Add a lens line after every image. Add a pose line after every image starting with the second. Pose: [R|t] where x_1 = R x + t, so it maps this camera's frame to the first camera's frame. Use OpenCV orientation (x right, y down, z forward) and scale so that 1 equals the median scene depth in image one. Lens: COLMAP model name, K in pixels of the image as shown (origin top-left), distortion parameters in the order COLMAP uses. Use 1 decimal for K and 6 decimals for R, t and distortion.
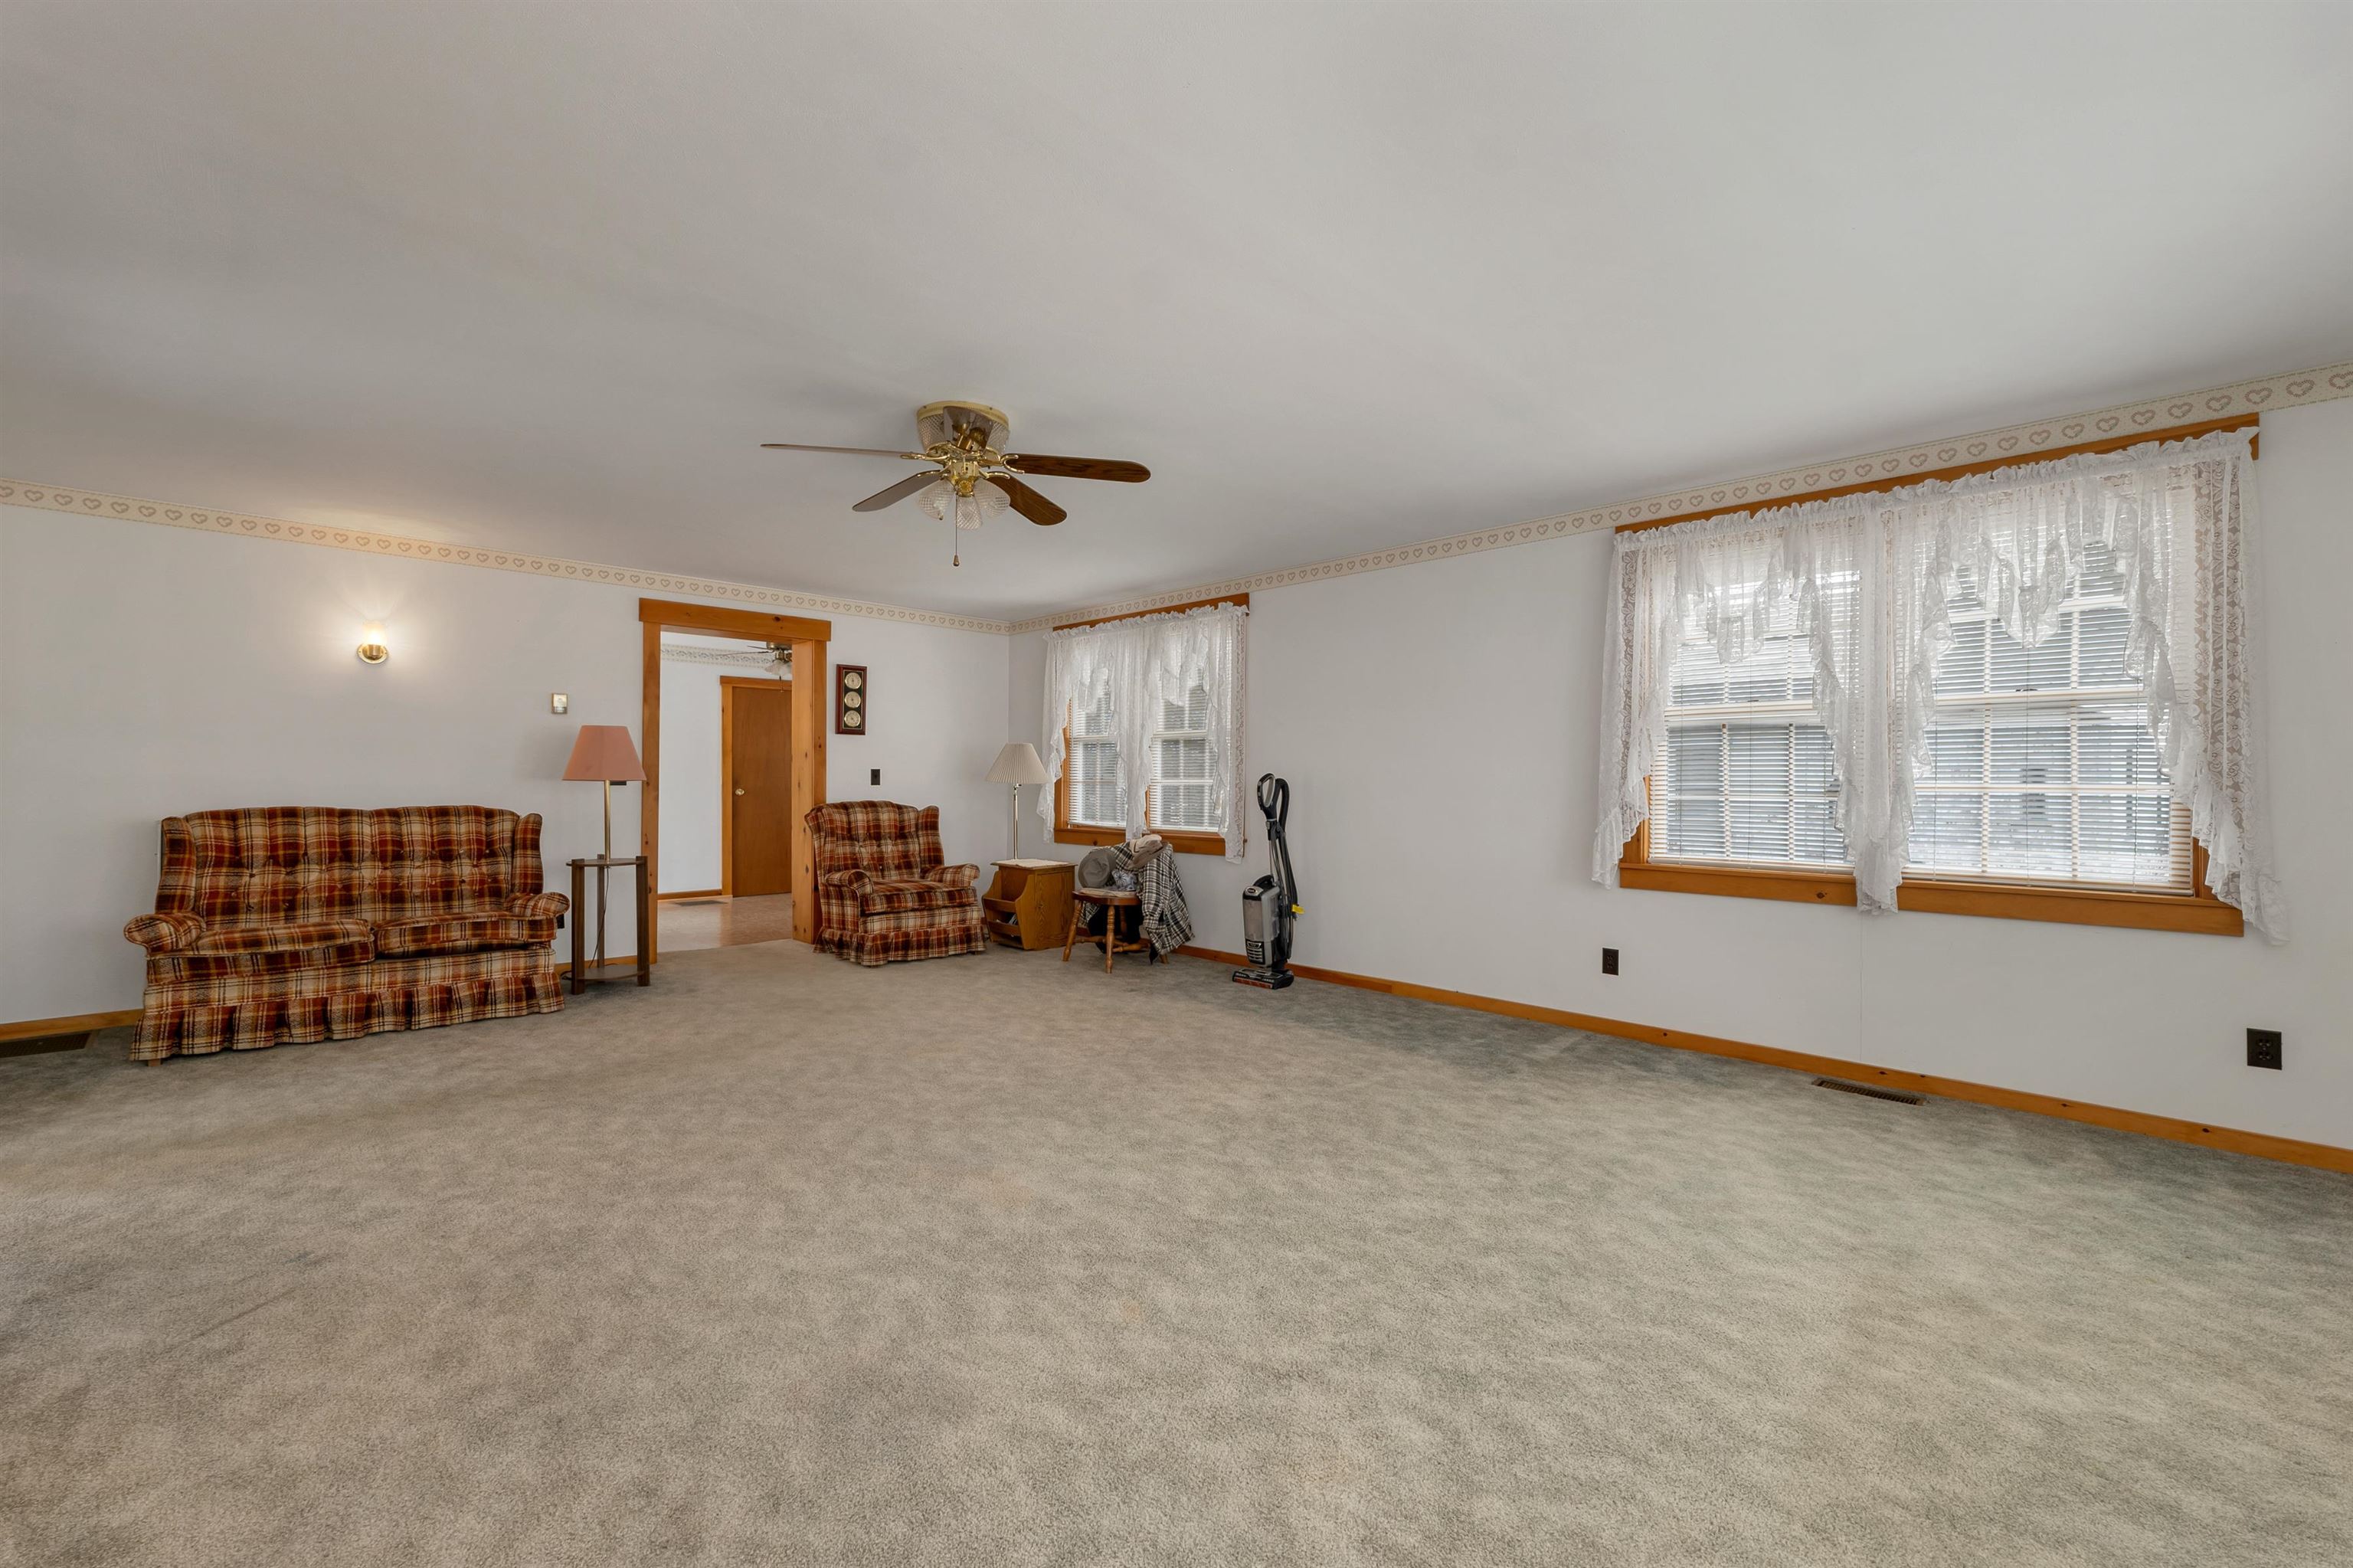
lens RADIAL K [[982.2, 0, 1171.9], [0, 982.2, 780.9], [0, 0, 1]] dist [-0.000009, -0.000077]
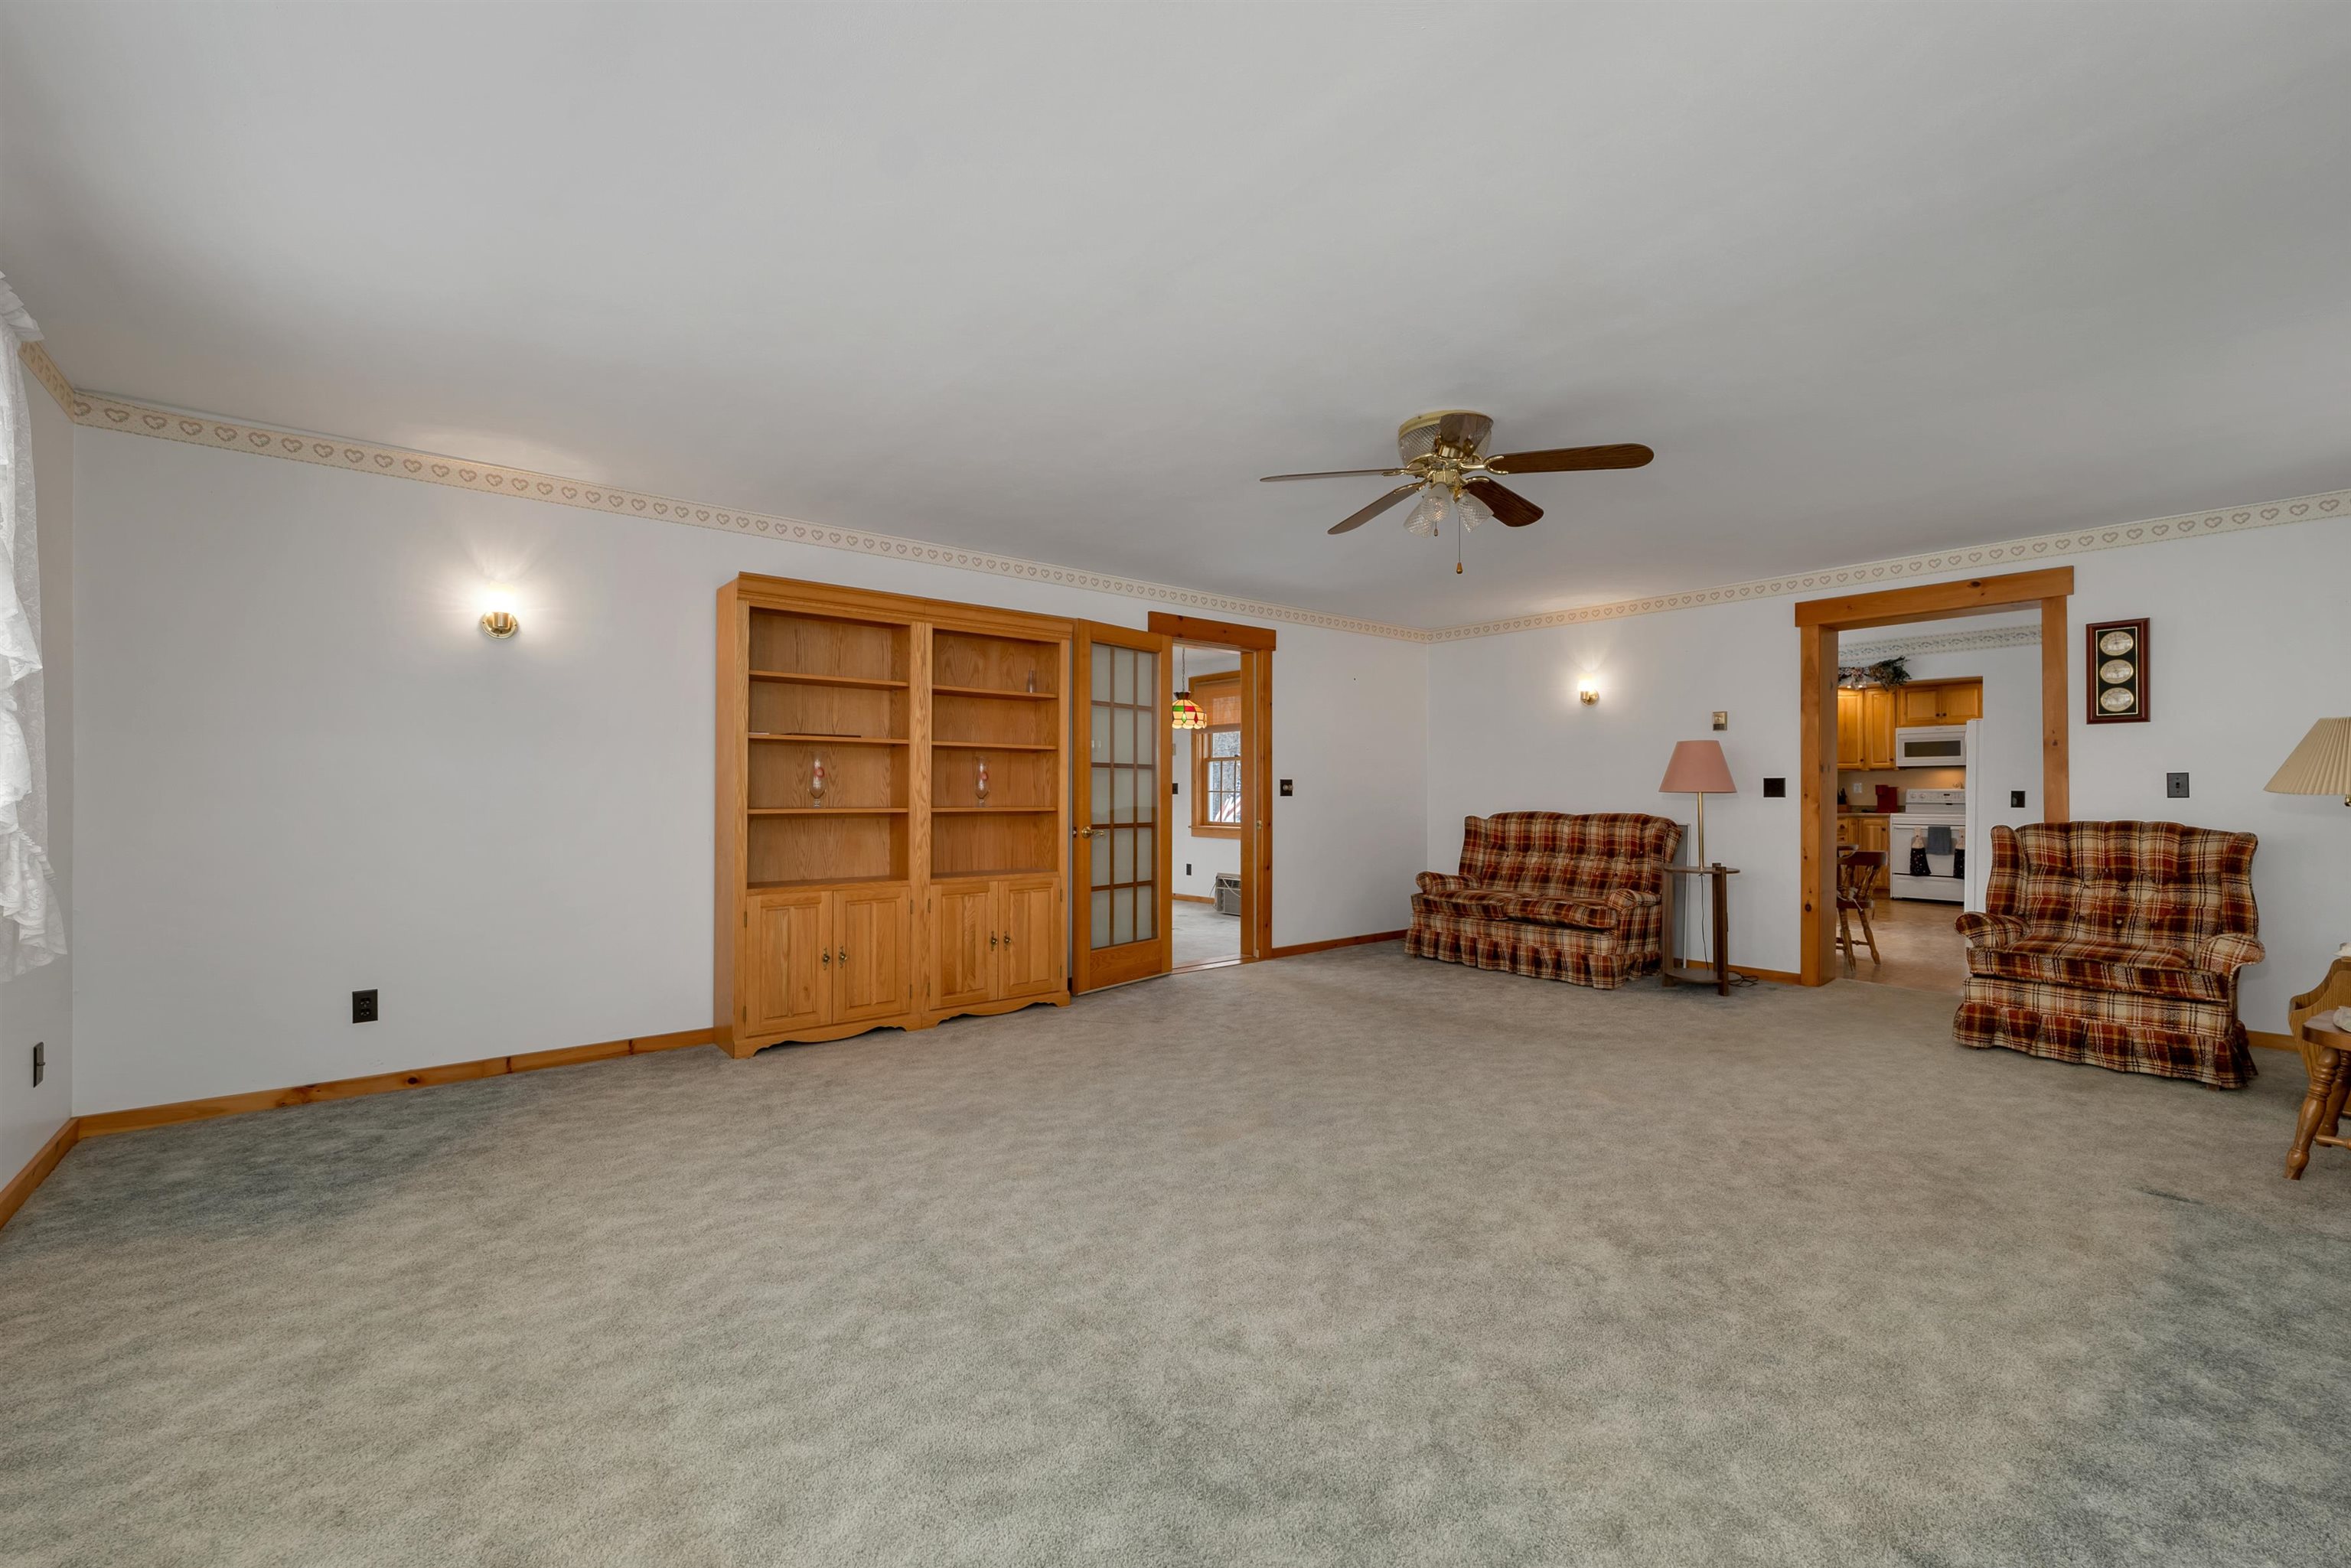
lens RADIAL K [[981.3, 0, 1170.9], [0, 981.3, 780.9], [0, 0, 1]] dist [-0.000009, -0.000077]
pose [[-0.095761, -0.016095, -0.995274, 0.602656], [0.002381, 0.999863, -0.016398, 0.003745], [0.995401, -0.003940, -0.095710, 0.608235]]
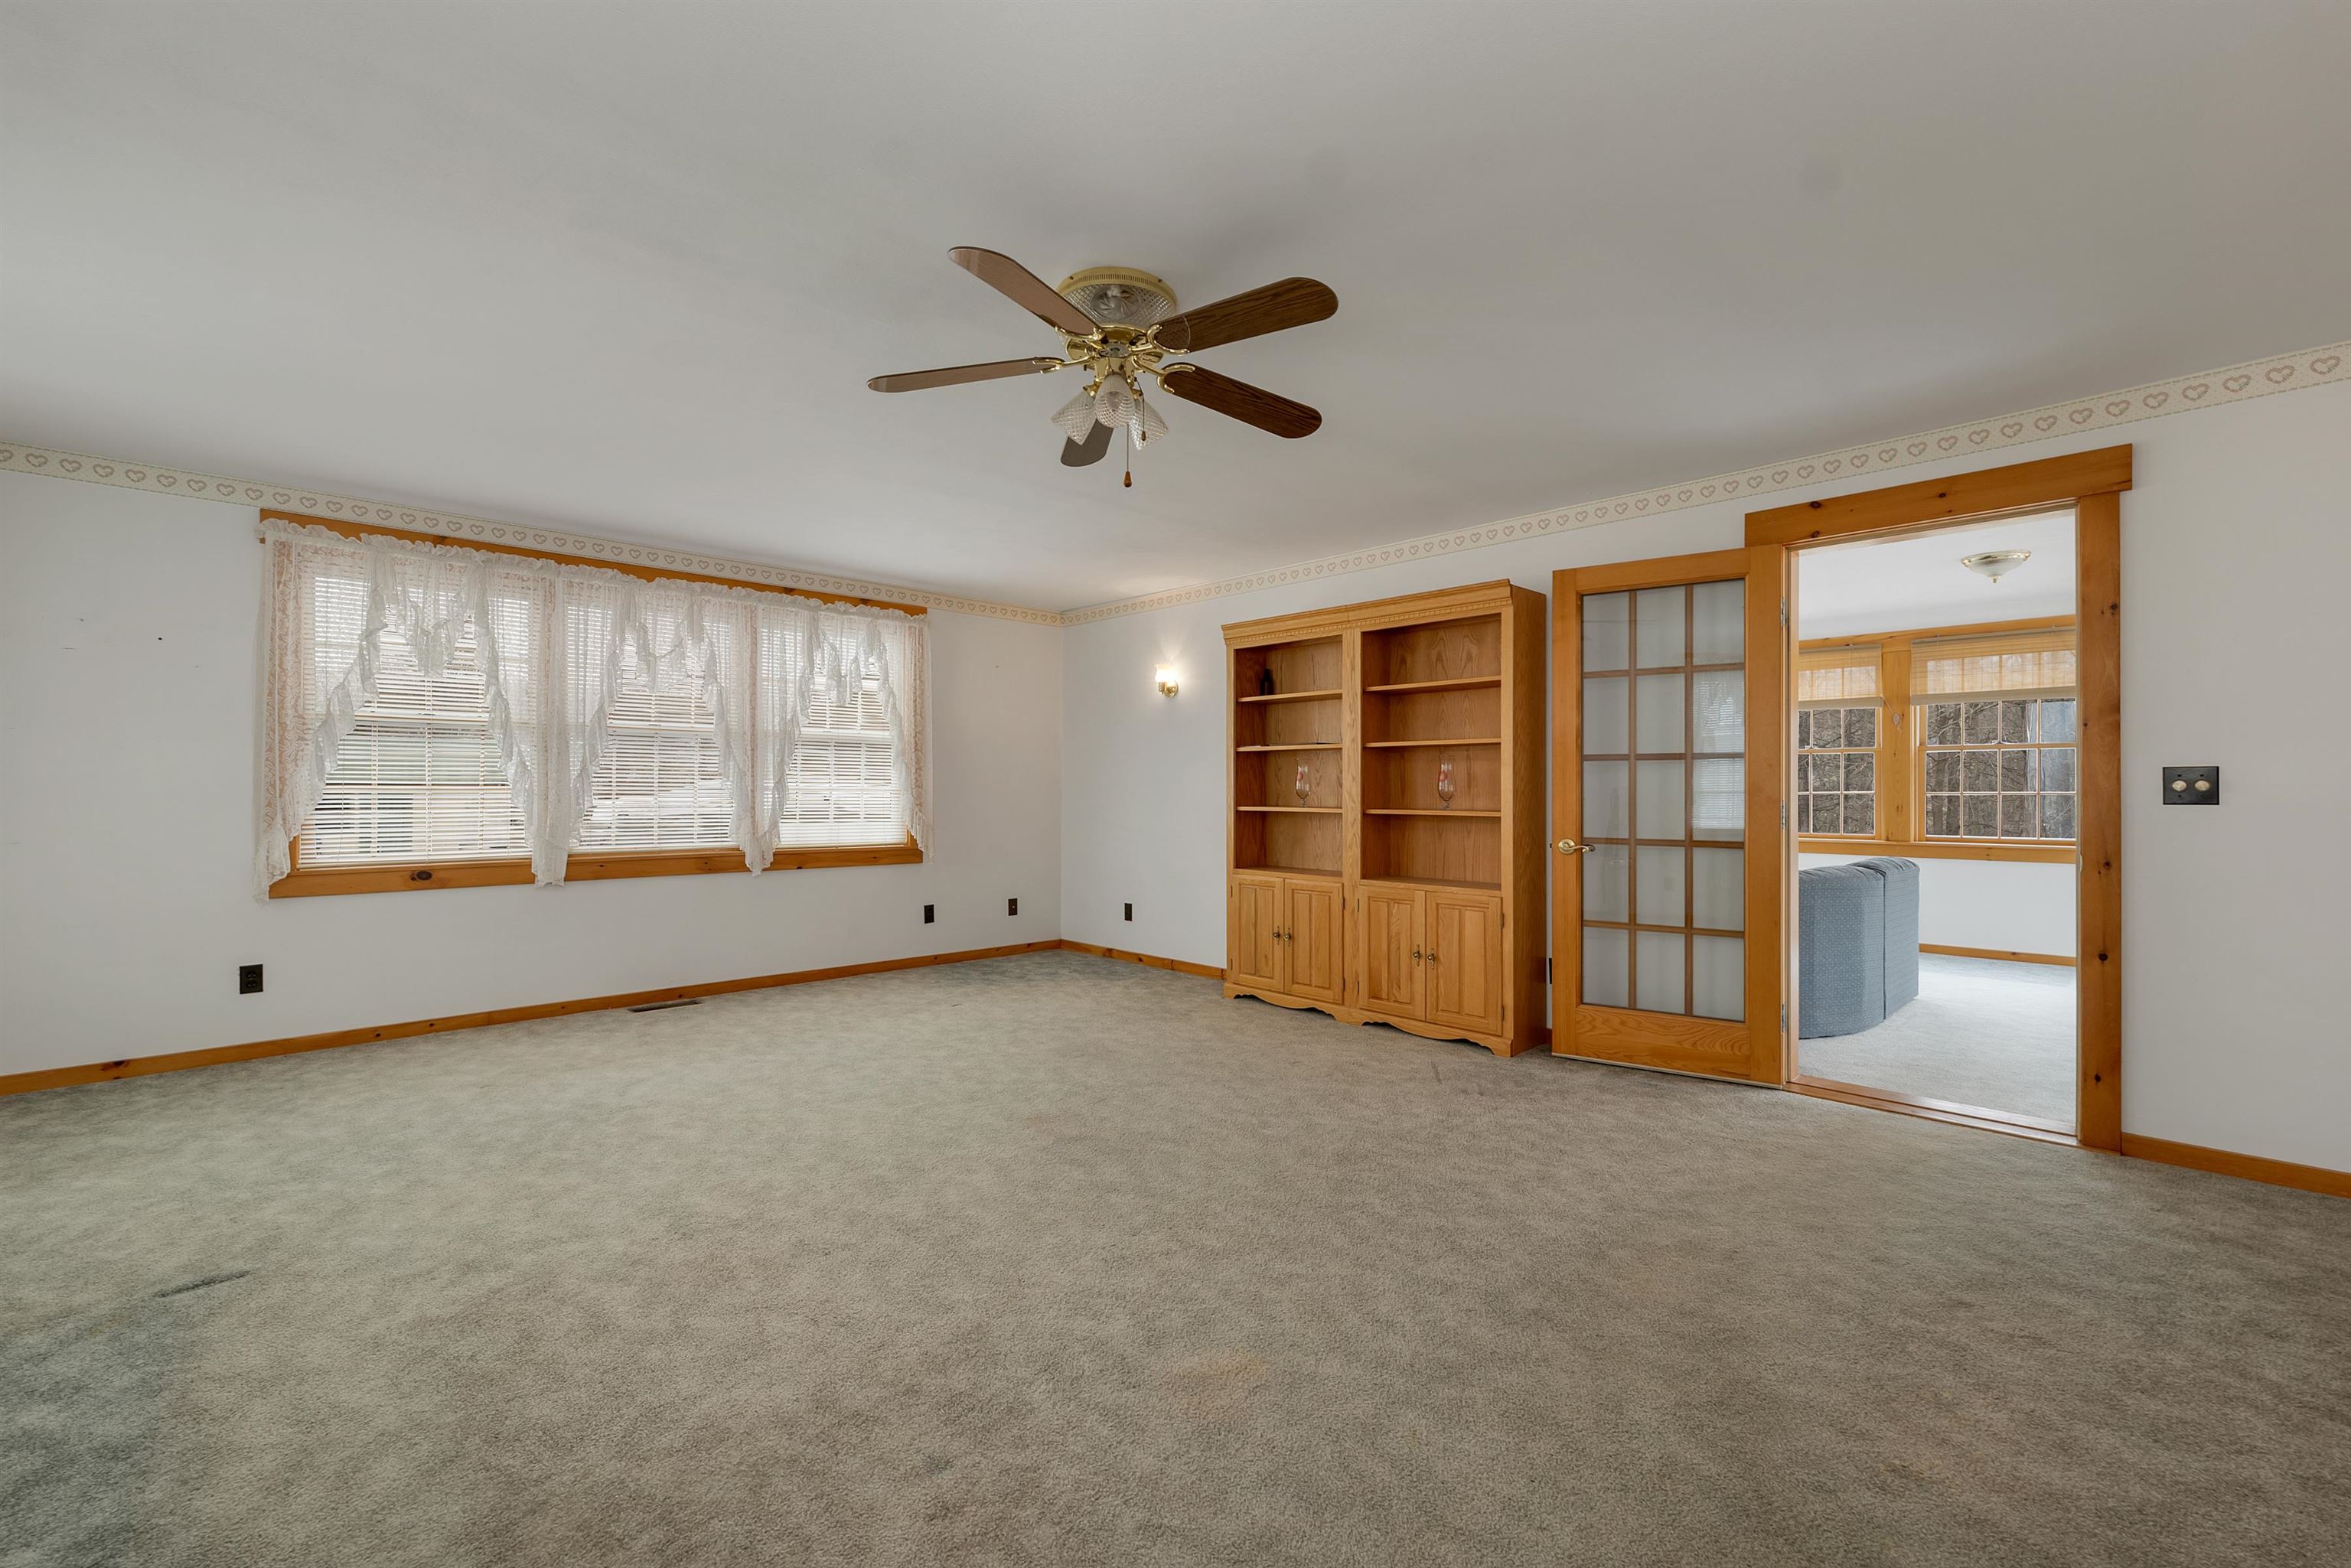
lens RADIAL K [[958.7, 0, 1145.1], [0, 958.7, 783.3], [0, 0, 1]] dist [-0.000549, -0.000194]
pose [[-0.999646, -0.008484, 0.025229, -0.192227], [-0.008841, 0.999862, -0.014059, 0.003491], [-0.025106, -0.014277, -0.999583, 1.282114]]
